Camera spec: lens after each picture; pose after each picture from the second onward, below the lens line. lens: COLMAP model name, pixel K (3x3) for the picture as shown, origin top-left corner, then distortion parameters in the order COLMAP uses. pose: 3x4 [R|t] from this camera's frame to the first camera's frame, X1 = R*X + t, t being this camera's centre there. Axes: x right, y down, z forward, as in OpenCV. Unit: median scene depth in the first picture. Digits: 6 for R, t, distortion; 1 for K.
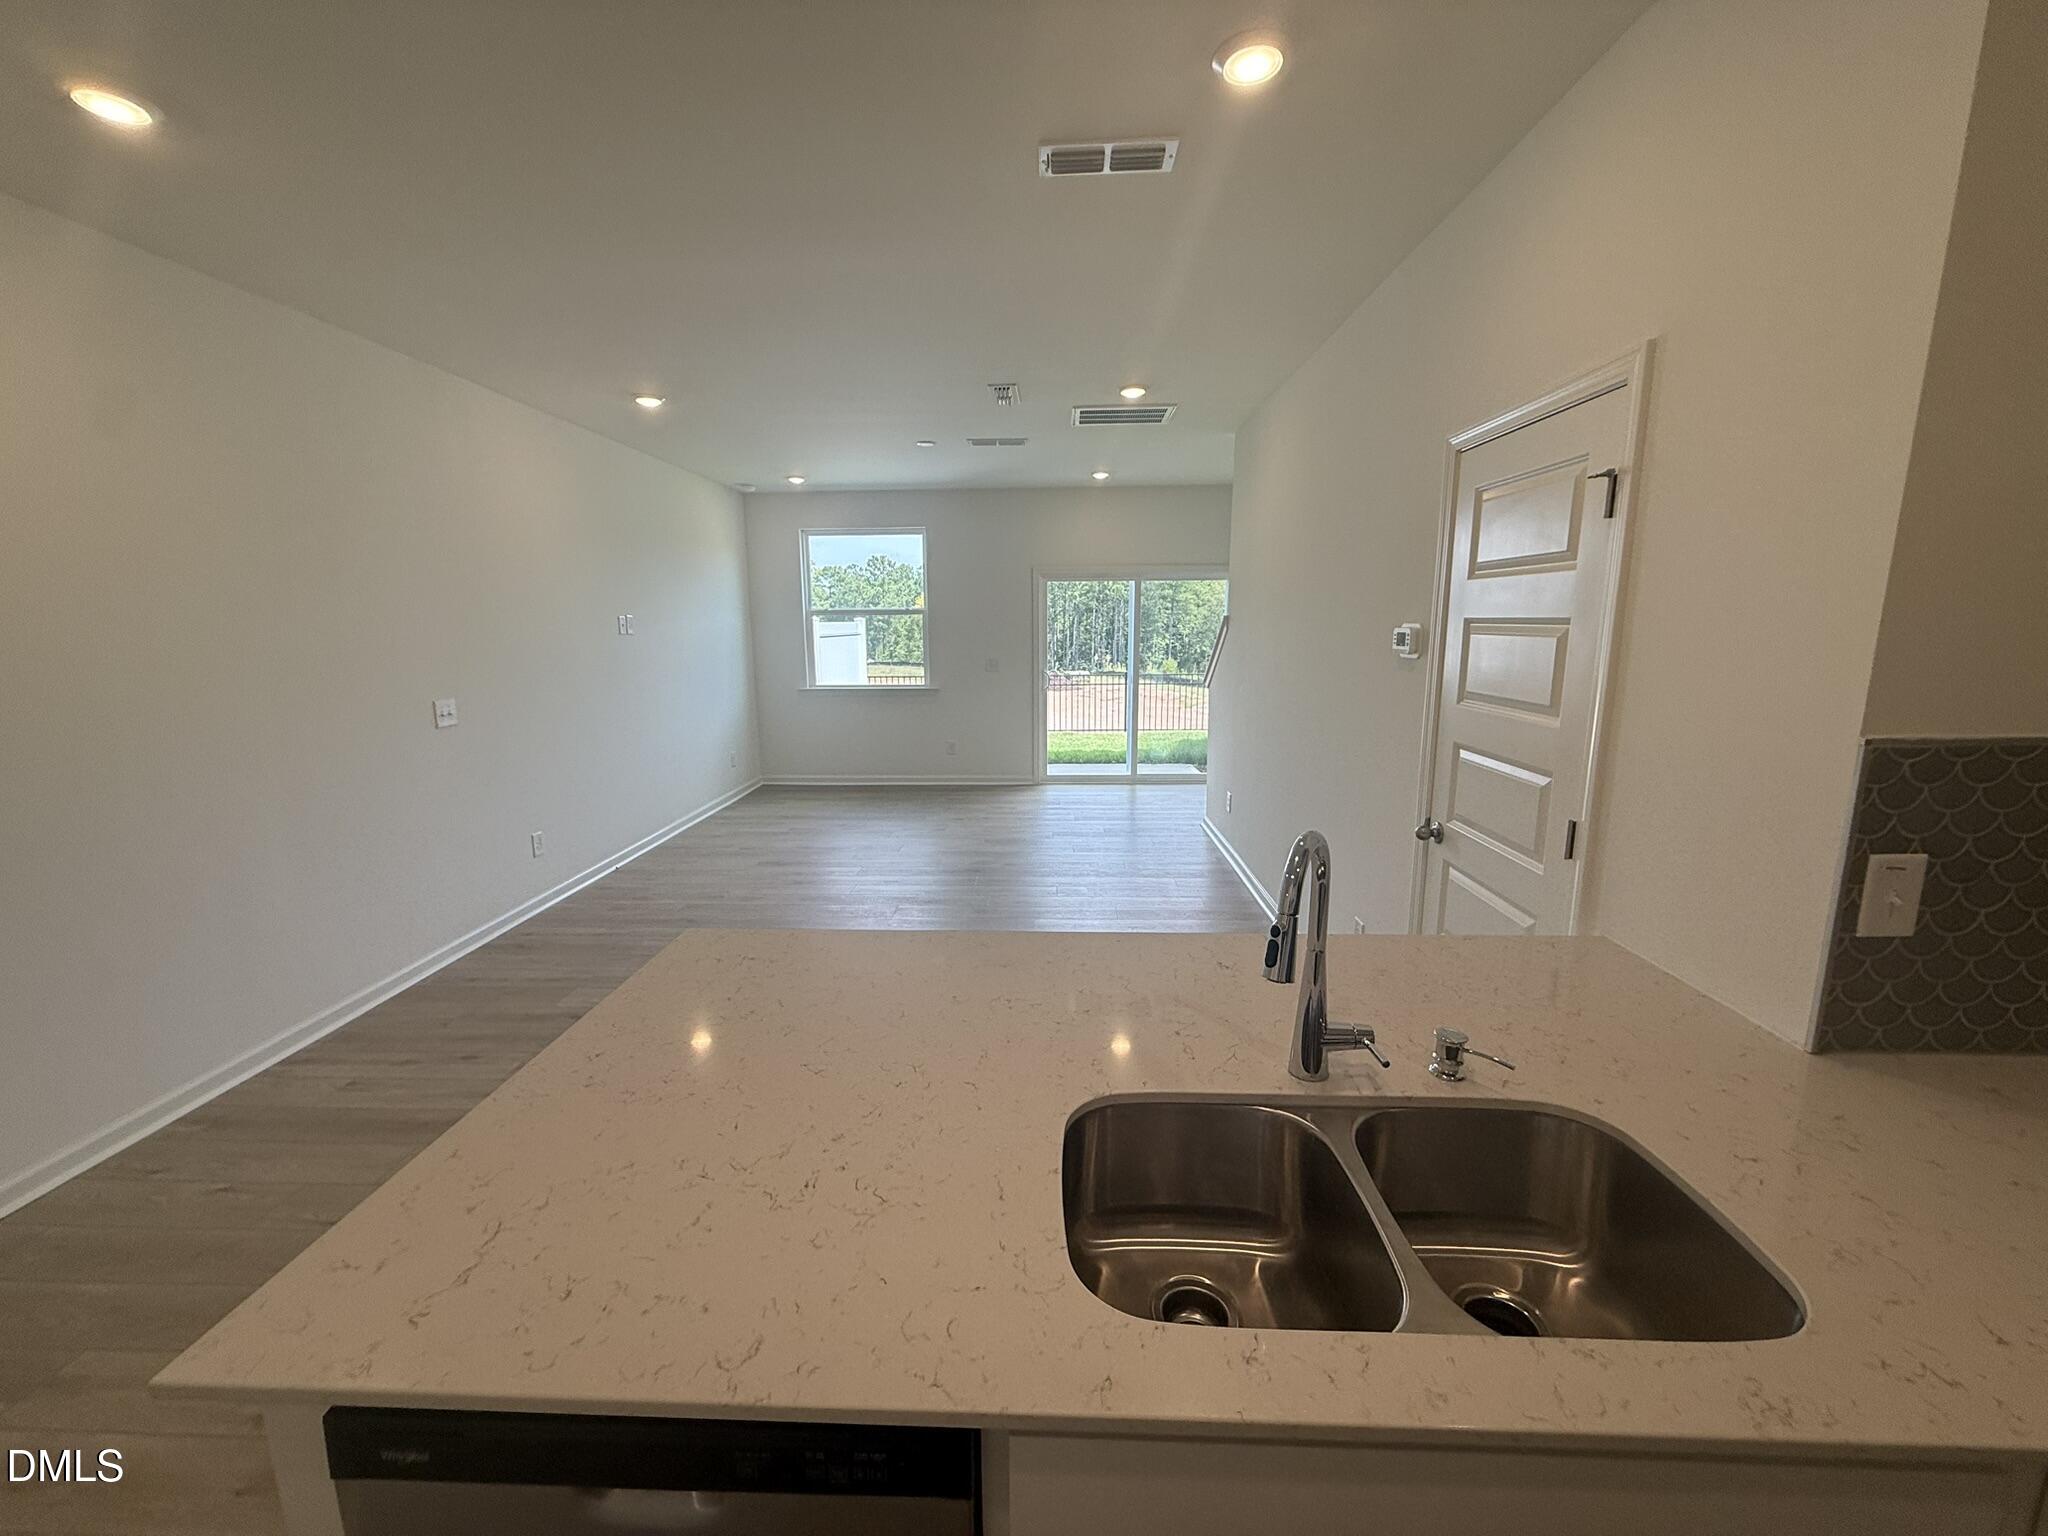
lens RADIAL K [[819.8, 0, 1024.0], [0, 819.8, 768.0], [0, 0, 1]] dist [-0.000585, -0.000069]
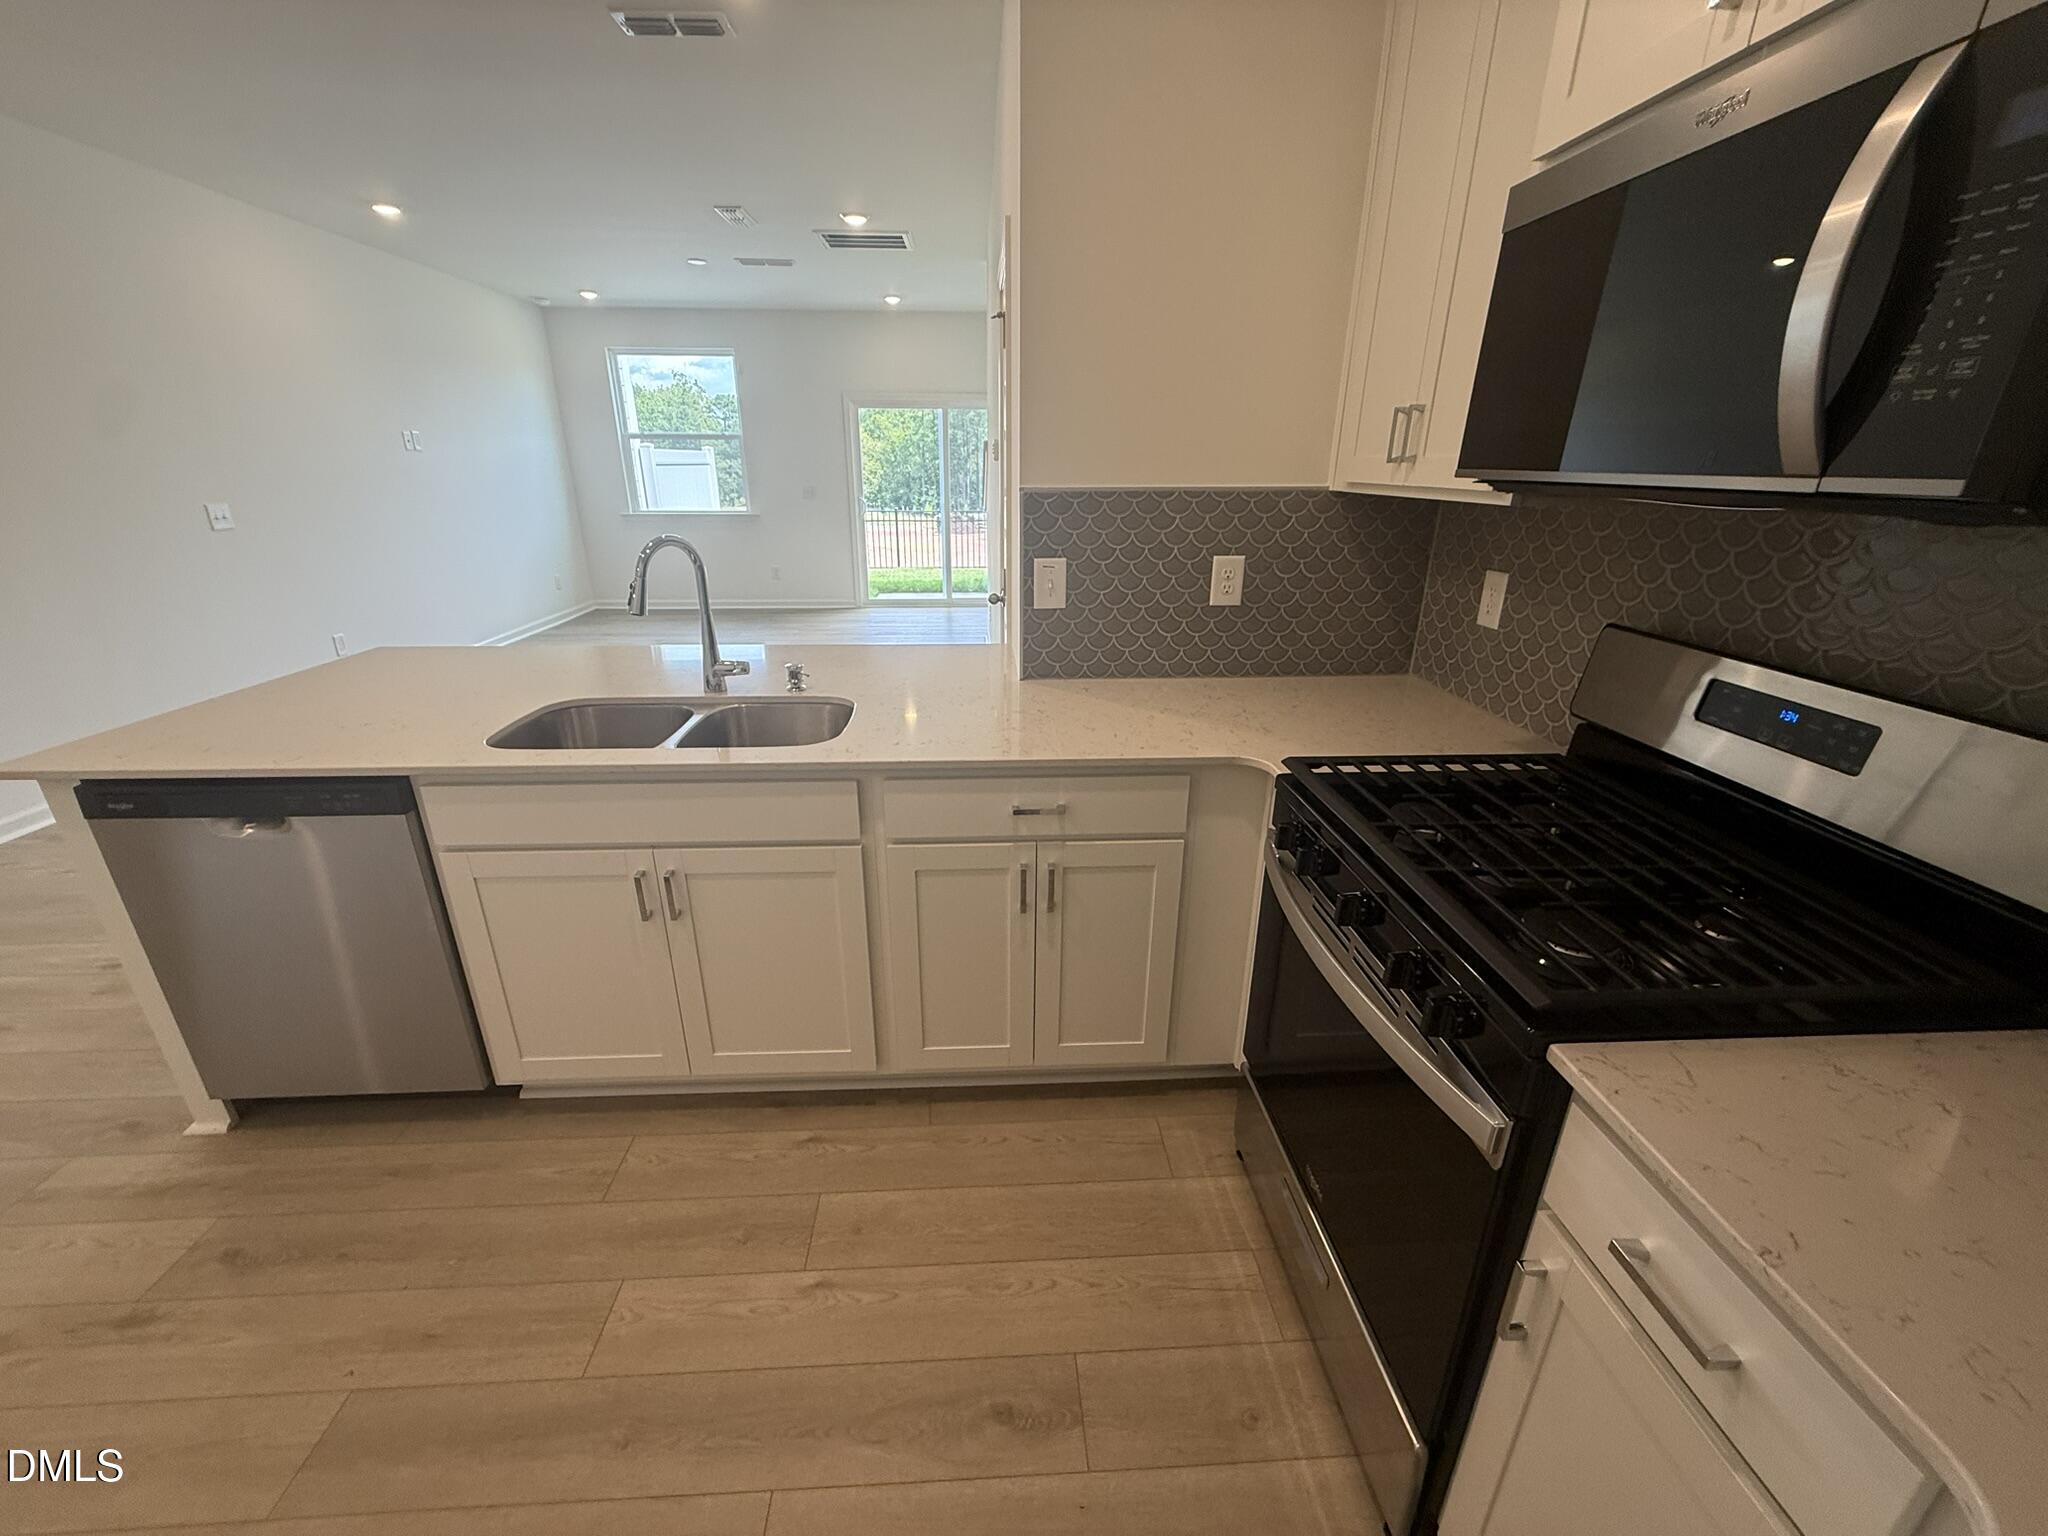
lens RADIAL K [[819.8, 0, 1024.0], [0, 819.8, 768.0], [0, 0, 1]] dist [-0.000585, -0.000069]
pose [[0.995399, -0.020320, 0.093642, 0.146908], [0.003203, 0.983765, 0.179433, 0.040452], [-0.095768, -0.178307, 0.979303, -0.136714]]
